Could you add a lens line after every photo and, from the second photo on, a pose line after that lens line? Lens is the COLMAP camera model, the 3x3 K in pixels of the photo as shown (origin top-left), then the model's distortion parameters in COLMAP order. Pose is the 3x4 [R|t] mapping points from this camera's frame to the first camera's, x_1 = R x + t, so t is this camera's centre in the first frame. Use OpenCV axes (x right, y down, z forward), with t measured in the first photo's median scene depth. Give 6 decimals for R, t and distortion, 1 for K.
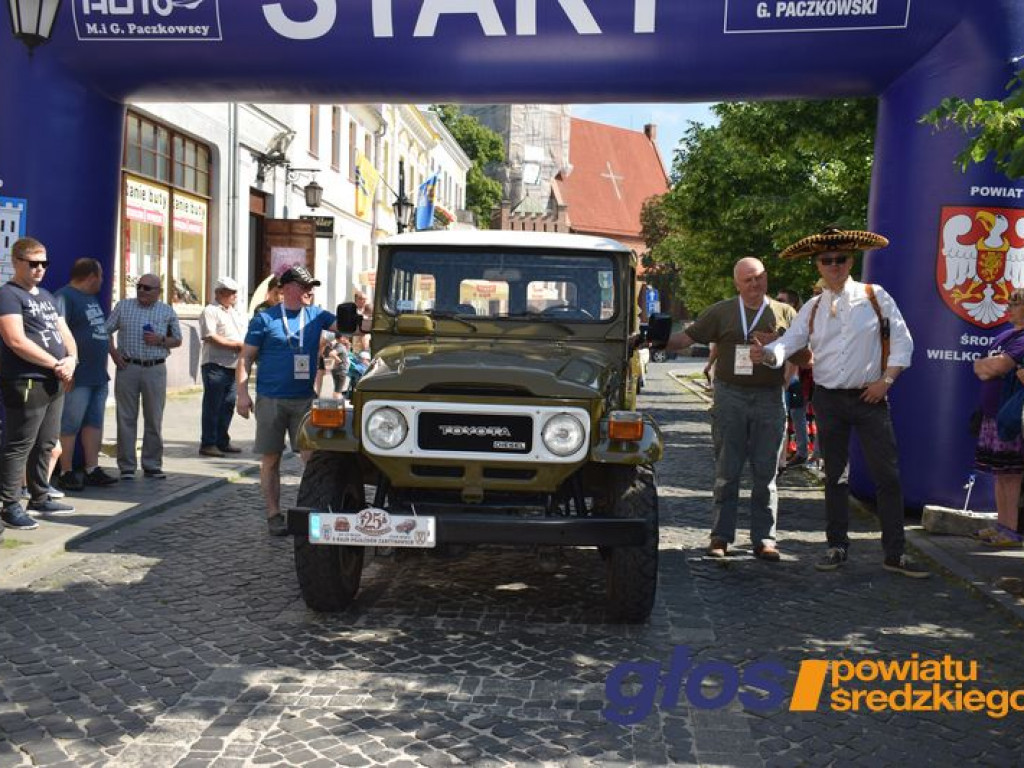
lens RADIAL K [[1060.0, 0, 512.9], [0, 1060.0, 383.6], [0, 0, 1]] dist [-0.010656, -0.014441]
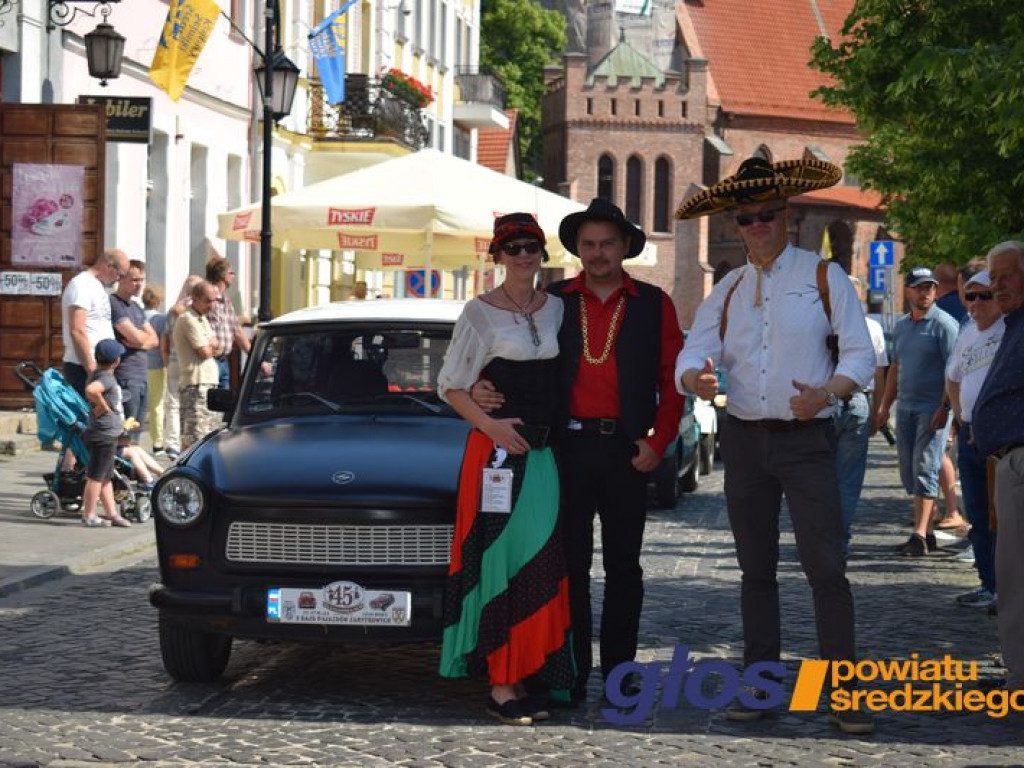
lens RADIAL K [[2317.5, 0, 508.1], [0, 2317.5, 383.6], [0, 0, 1]] dist [-0.017035, -0.026678]
pose [[0.998681, -0.010487, -0.050264, 0.043806], [0.009070, 0.999557, -0.028330, 0.000784], [0.050539, 0.027836, 0.998334, -0.019402]]
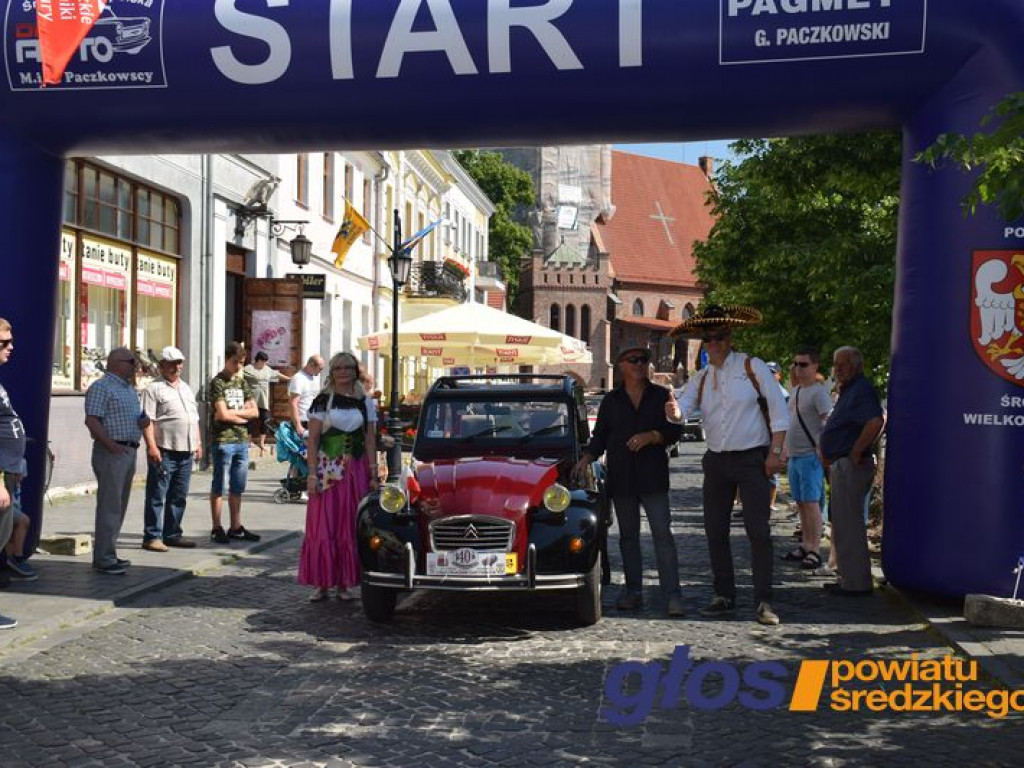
lens RADIAL K [[1254.0, 0, 513.2], [0, 1254.0, 385.6], [0, 0, 1]] dist [-0.011494, -0.001080]
pose [[0.999200, -0.020684, -0.034232, 0.020044], [0.018520, 0.997880, -0.062384, 0.000787], [0.035449, 0.061700, 0.997465, -0.016169]]
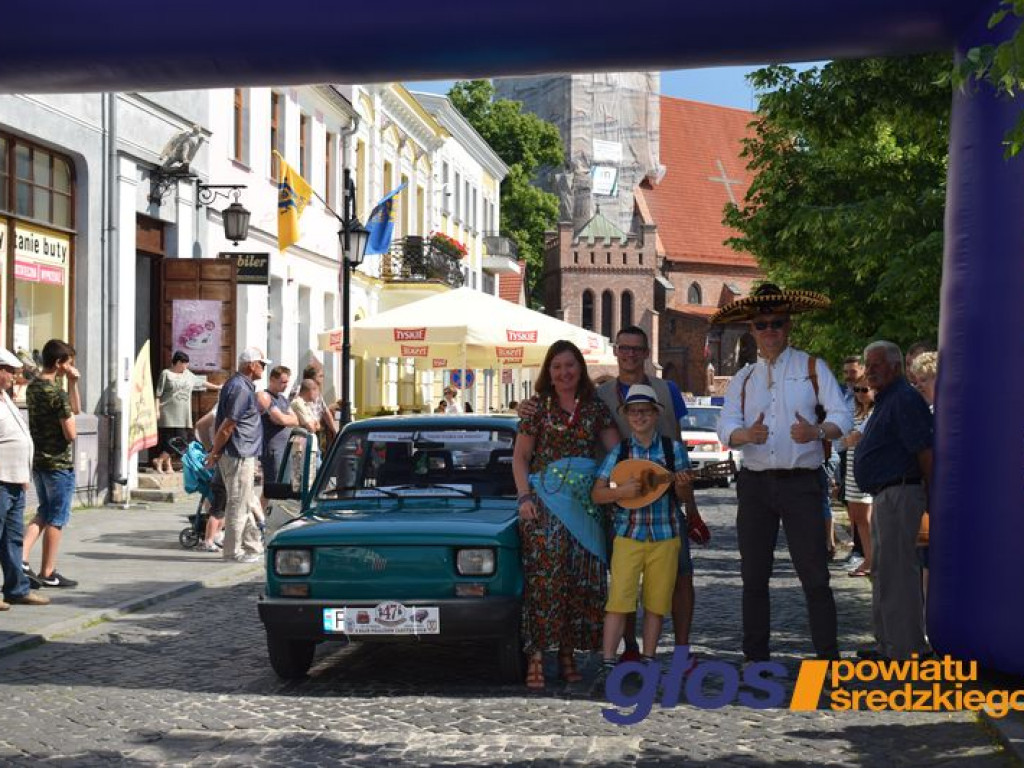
lens RADIAL K [[1573.2, 0, 515.0], [0, 1573.2, 380.9], [0, 0, 1]] dist [0.001077, -0.044213]
pose [[0.998105, -0.025861, -0.055833, 0.047479], [0.021883, 0.997257, -0.070711, -0.000071], [0.057509, 0.069355, 0.995933, 0.005666]]
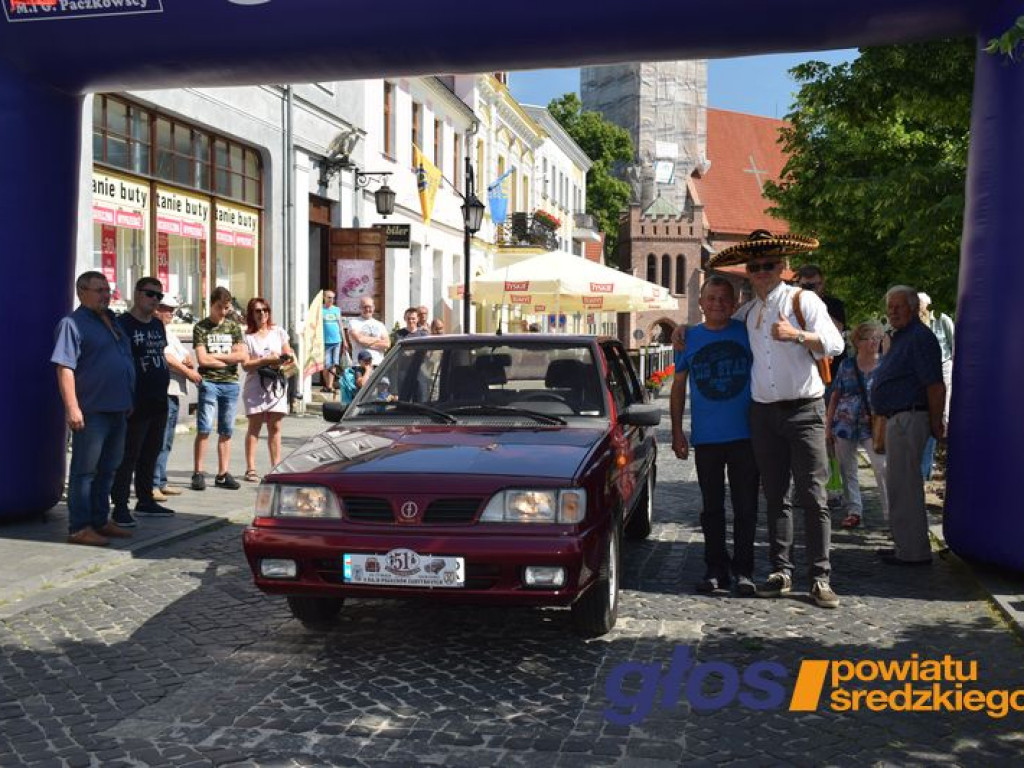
lens RADIAL K [[1145.5, 0, 512.4], [0, 1145.5, 386.0], [0, 0, 1]] dist [-0.012964, -0.019363]
pose [[0.991401, -0.017336, -0.129707, 0.044565], [0.015288, 0.999742, -0.016770, -0.002522], [0.129965, 0.014643, 0.991411, 0.052886]]
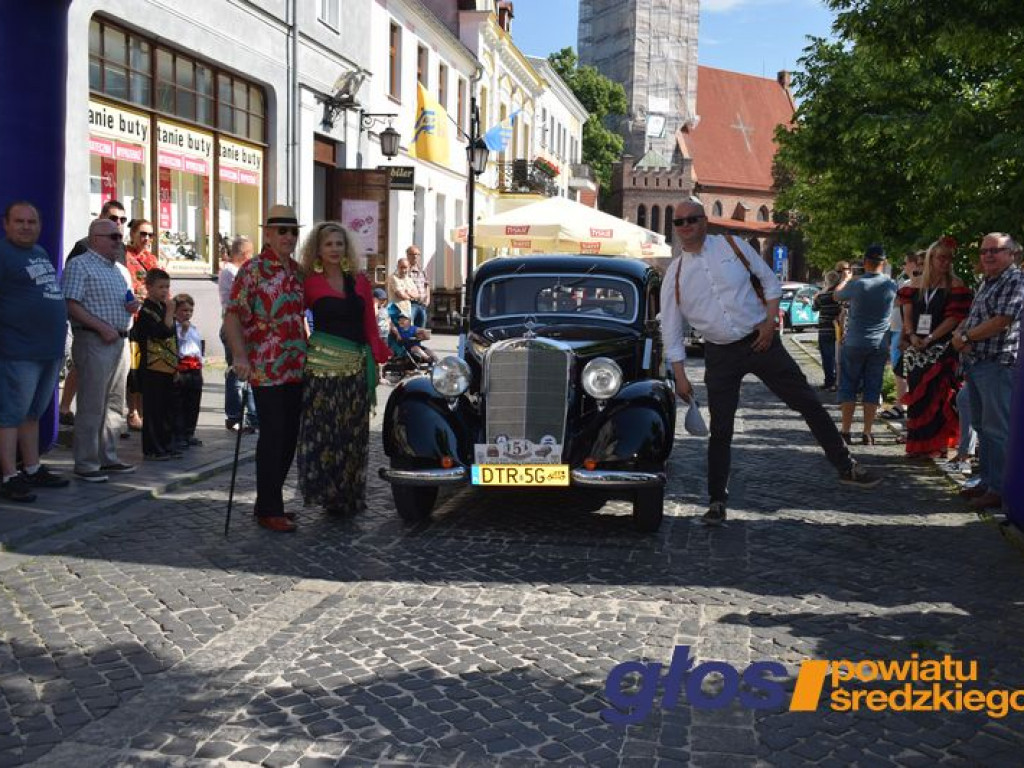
lens RADIAL K [[1060.0, 0, 512.9], [0, 1060.0, 383.6], [0, 0, 1]] dist [-0.010656, -0.014441]
pose [[0.992423, 0.007357, -0.122645, 0.030915], [-0.002830, 0.999310, 0.037047, -0.005224], [0.122833, -0.036419, 0.991759, 0.107916]]
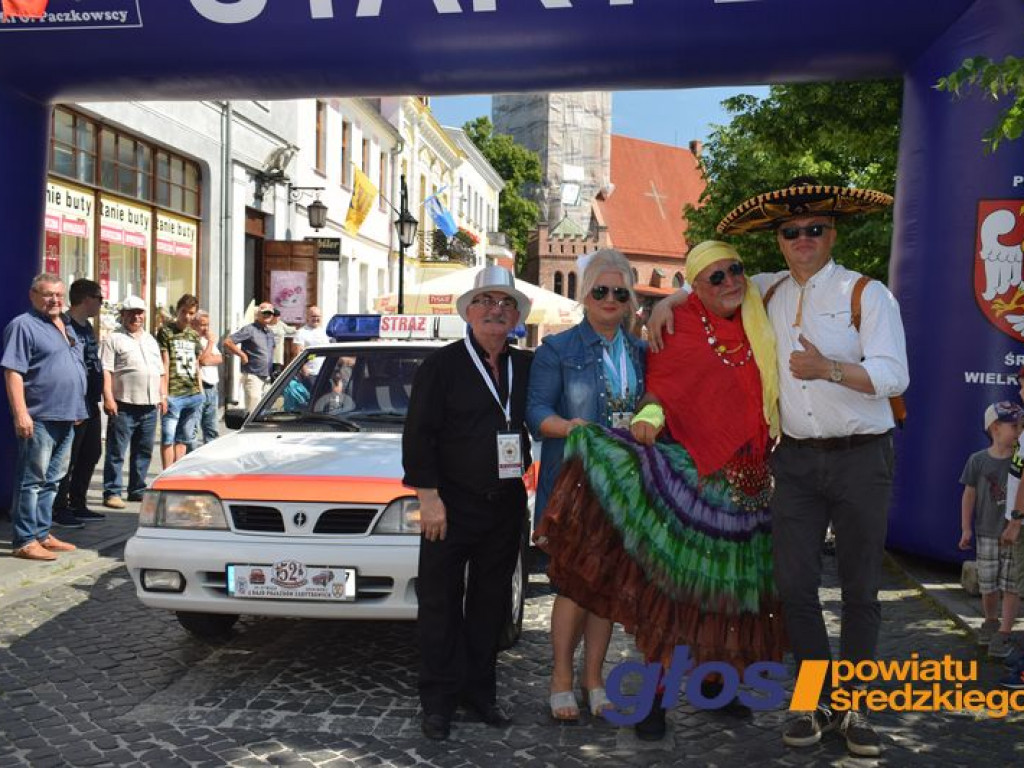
lens RADIAL K [[1099.5, 0, 515.3], [0, 1099.5, 385.1], [0, 0, 1]] dist [-0.025572, 0.023494]
pose [[0.999079, -0.009259, -0.041900, 0.026641], [0.008163, 0.999622, -0.026255, -0.000850], [0.042127, 0.025889, 0.998777, 0.044654]]
